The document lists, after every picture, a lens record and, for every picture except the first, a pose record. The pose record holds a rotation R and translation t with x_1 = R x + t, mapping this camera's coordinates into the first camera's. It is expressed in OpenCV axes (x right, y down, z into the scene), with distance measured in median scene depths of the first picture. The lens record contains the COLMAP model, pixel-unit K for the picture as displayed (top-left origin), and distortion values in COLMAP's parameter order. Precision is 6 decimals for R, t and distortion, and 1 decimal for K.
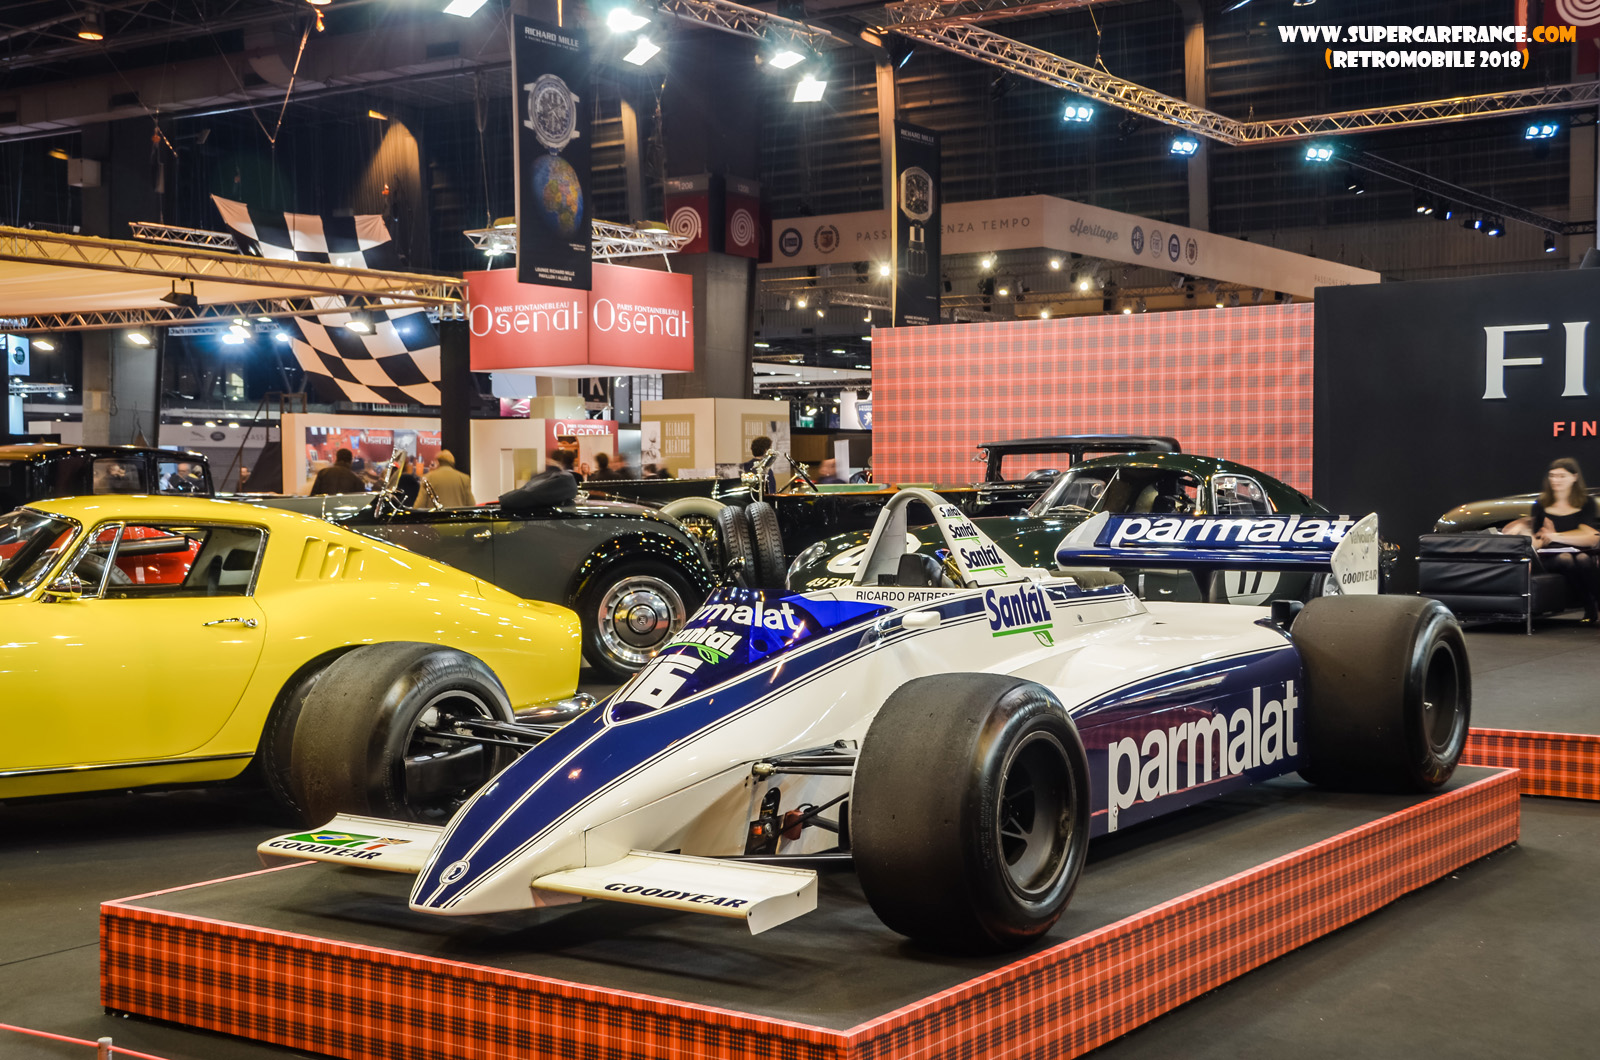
lens RADIAL K [[2062.3, 0, 778.7], [0, 2062.3, 586.1], [0, 0, 1]] dist [0.114869, 0.000000]
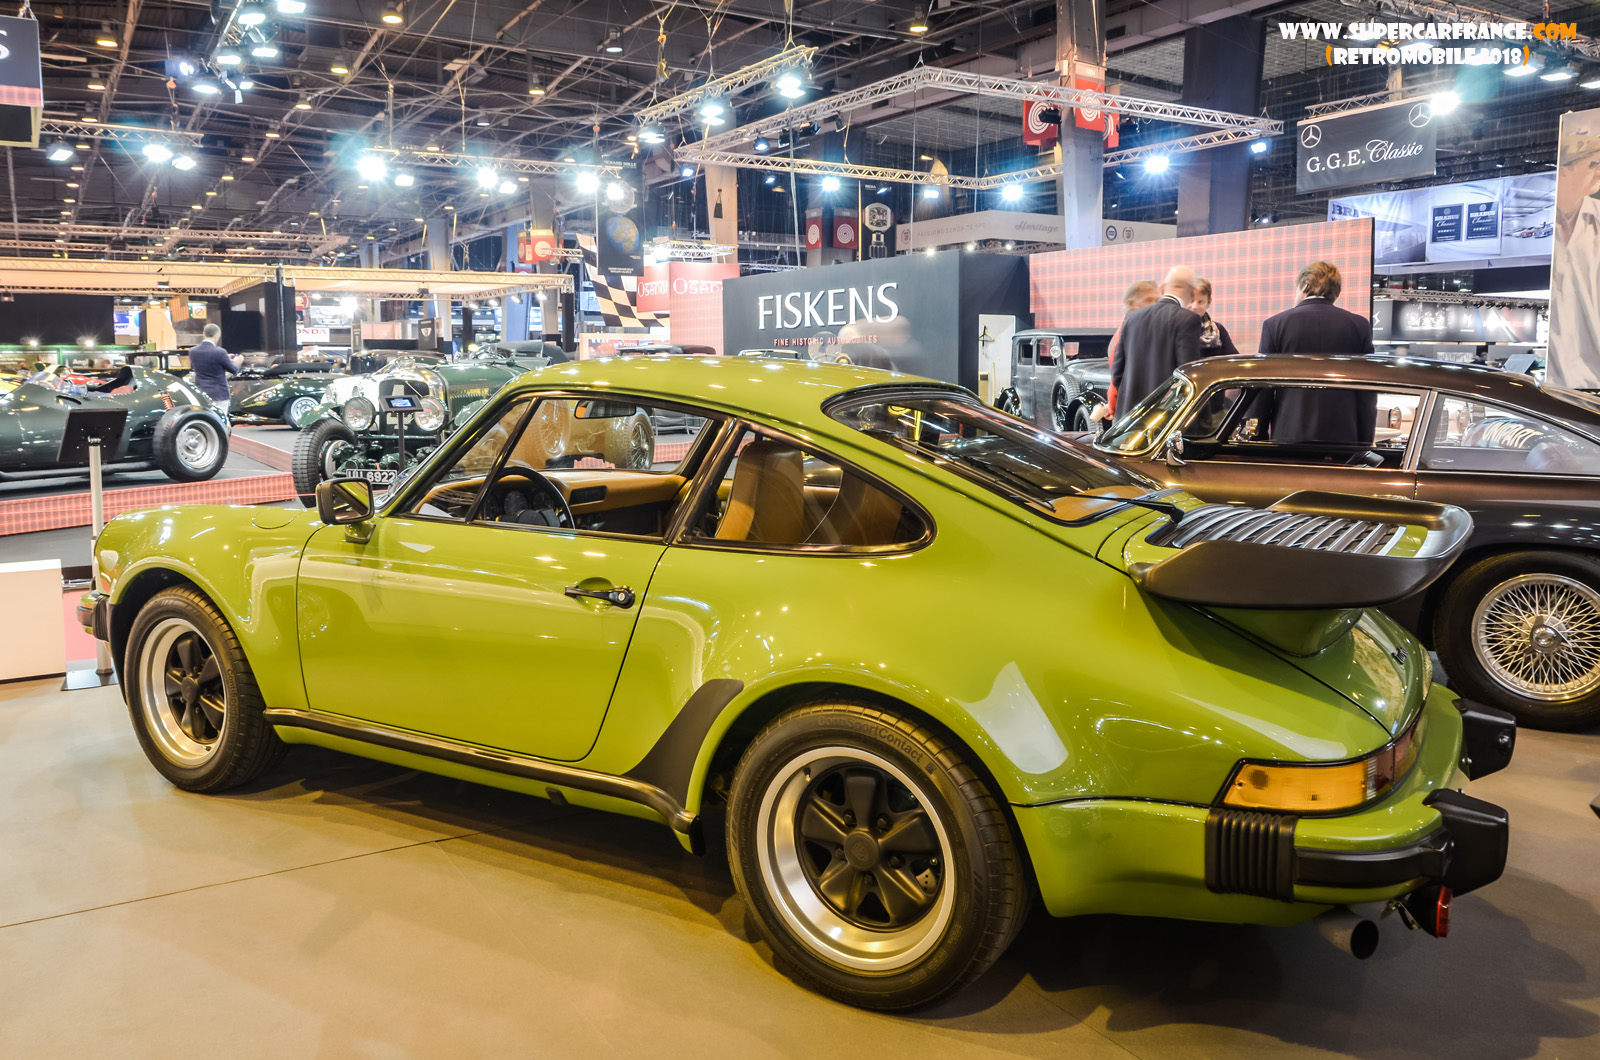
lens RADIAL K [[1223.6, 0, 778.9], [0, 1223.6, 500.7], [0, 0, 1]] dist [-0.014967, 0.027809]
pose [[0.913857, 0.046947, -0.403313, 0.544049], [-0.022041, 0.997564, 0.066179, 0.005712], [0.405438, -0.051589, 0.912666, -0.135761]]
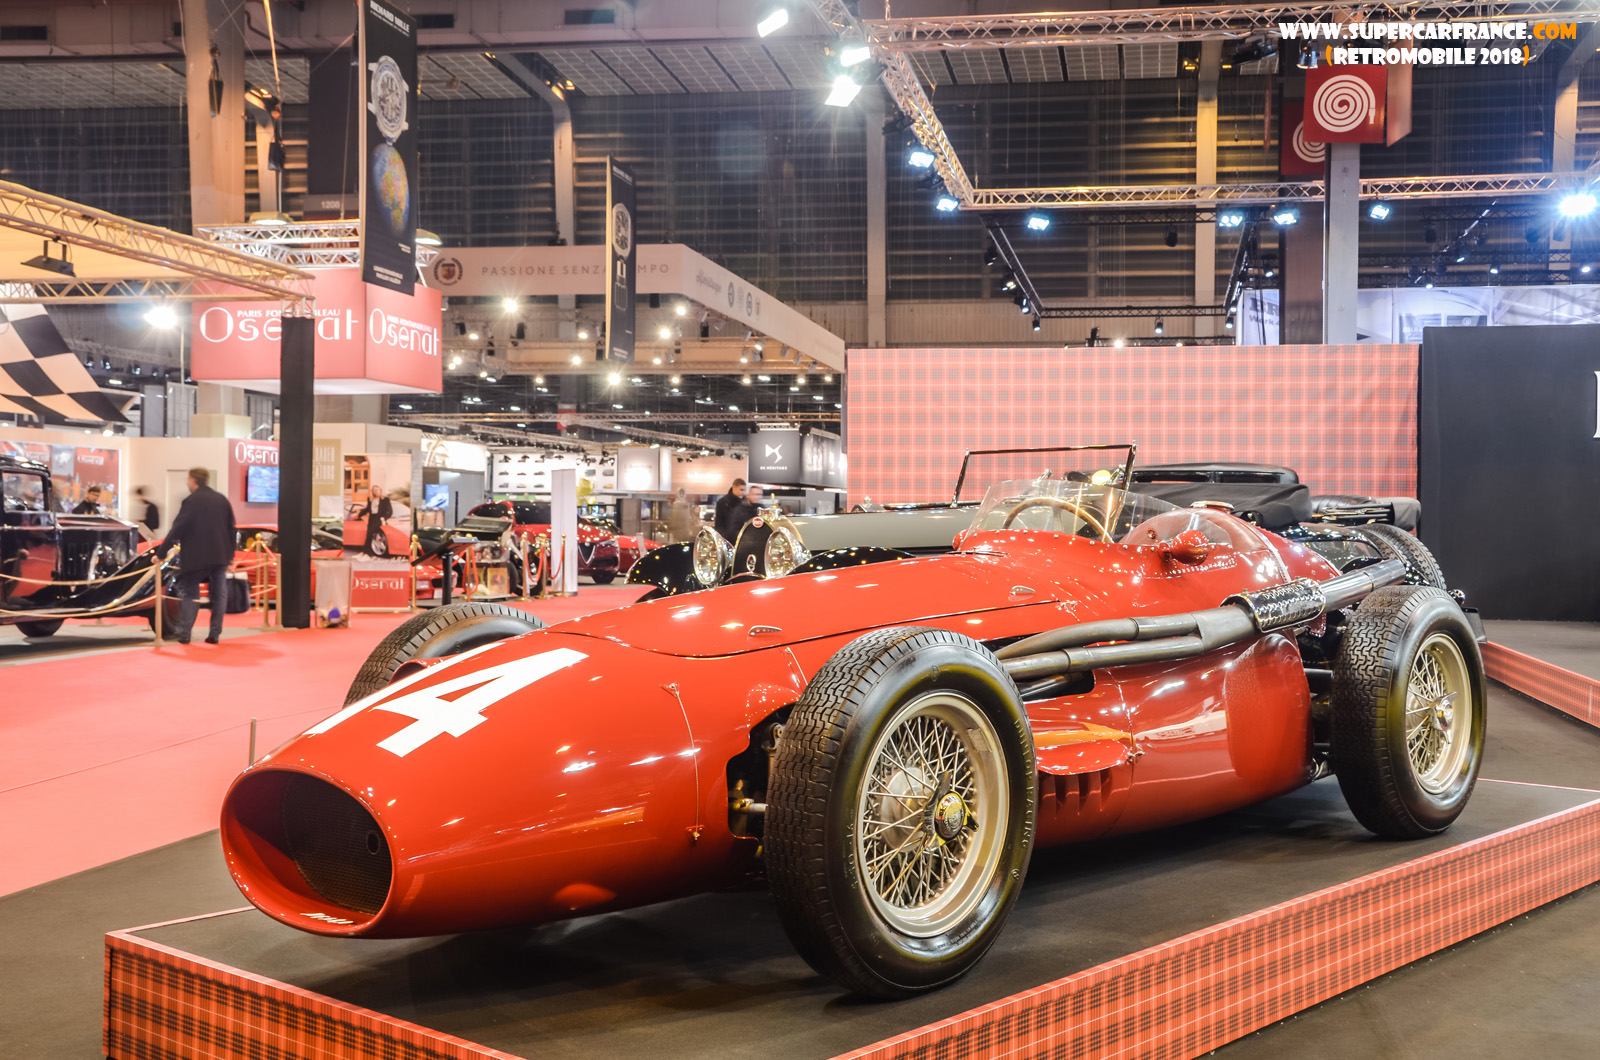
lens RADIAL K [[1752.4, 0, 863.9], [0, 1752.4, 512.7], [0, 0, 1]] dist [0.066503, 0.000000]
pose [[0.899187, 0.012468, 0.437387, -0.238054], [0.011485, 0.998577, -0.052076, -0.004870], [-0.437414, 0.051850, 0.897764, 0.210360]]
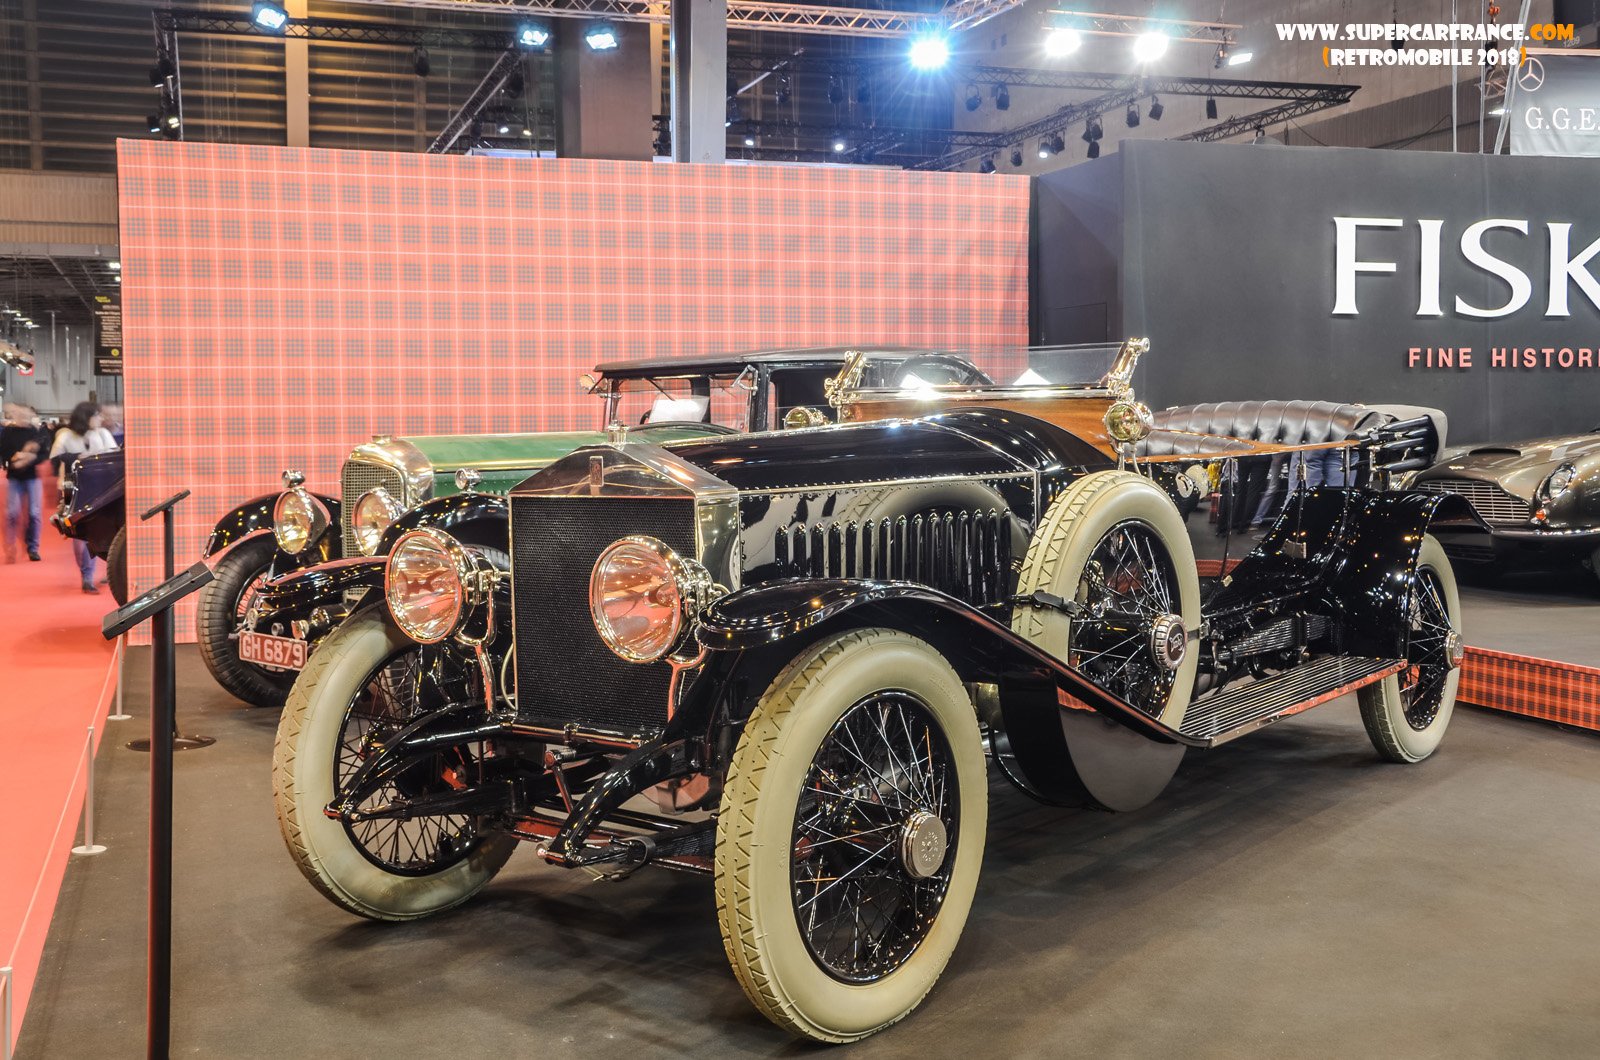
lens RADIAL K [[1716.6, 0, 748.6], [0, 1716.6, 477.0], [0, 0, 1]] dist [0.030983, 0.000000]
pose [[0.596942, -0.028225, 0.801787, -0.164778], [0.047192, 0.998886, 0.000028, -0.025150], [-0.800895, 0.037821, 0.597609, 0.482900]]
